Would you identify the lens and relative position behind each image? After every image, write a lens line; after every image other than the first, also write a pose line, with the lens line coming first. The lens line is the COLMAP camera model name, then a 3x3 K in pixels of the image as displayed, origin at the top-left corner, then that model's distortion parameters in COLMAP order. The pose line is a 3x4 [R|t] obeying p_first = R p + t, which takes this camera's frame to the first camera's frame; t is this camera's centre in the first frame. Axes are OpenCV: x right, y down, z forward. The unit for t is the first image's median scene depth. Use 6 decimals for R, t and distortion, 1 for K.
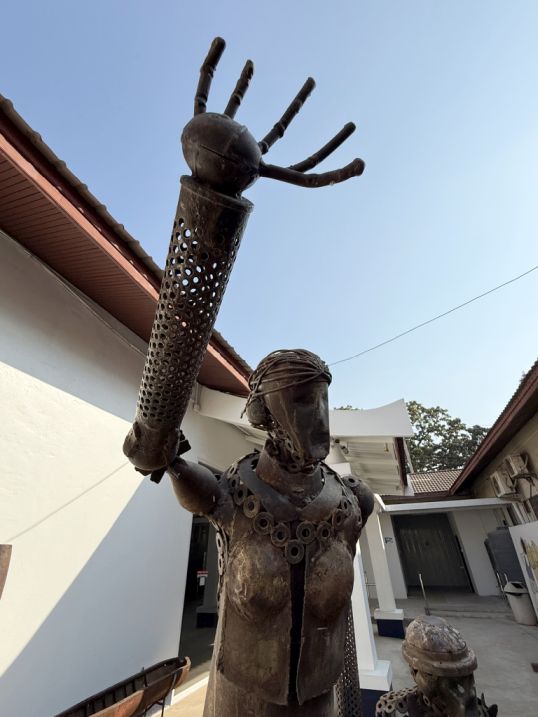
lens RADIAL K [[291.5, 0, 264.8], [0, 291.5, 361.6], [0, 0, 1]] dist [-0.000455, -0.000096]
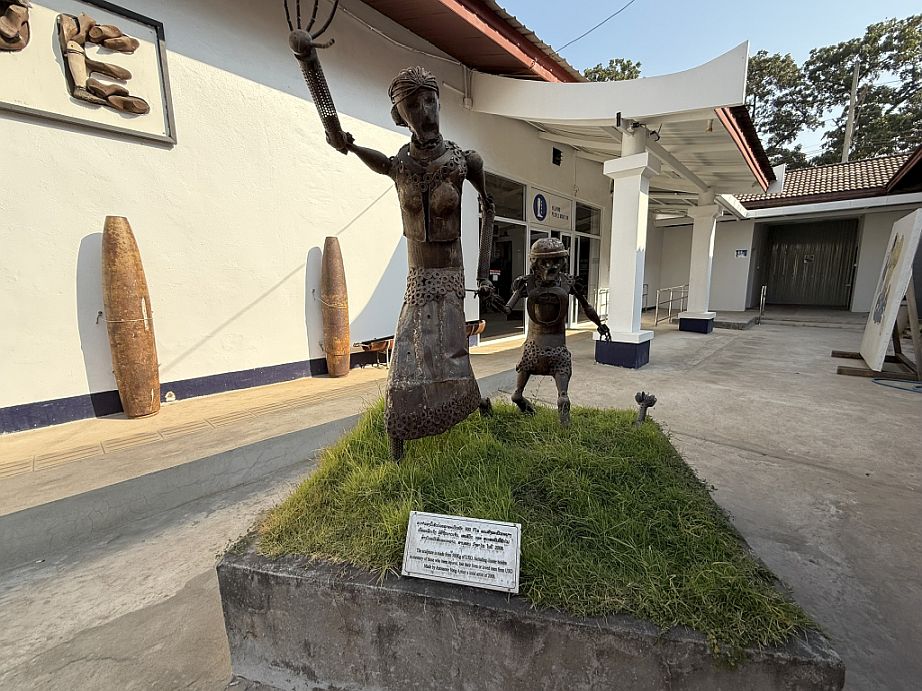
lens RADIAL K [[374.9, 0, 459.0], [0, 374.9, 339.5], [0, 0, 1]] dist [-0.000455, -0.000096]
pose [[0.934026, 0.064999, -0.351240, 1.270860], [0.188819, 0.744854, 0.639953, -0.208617], [0.303219, -0.664054, 0.683440, -1.418266]]
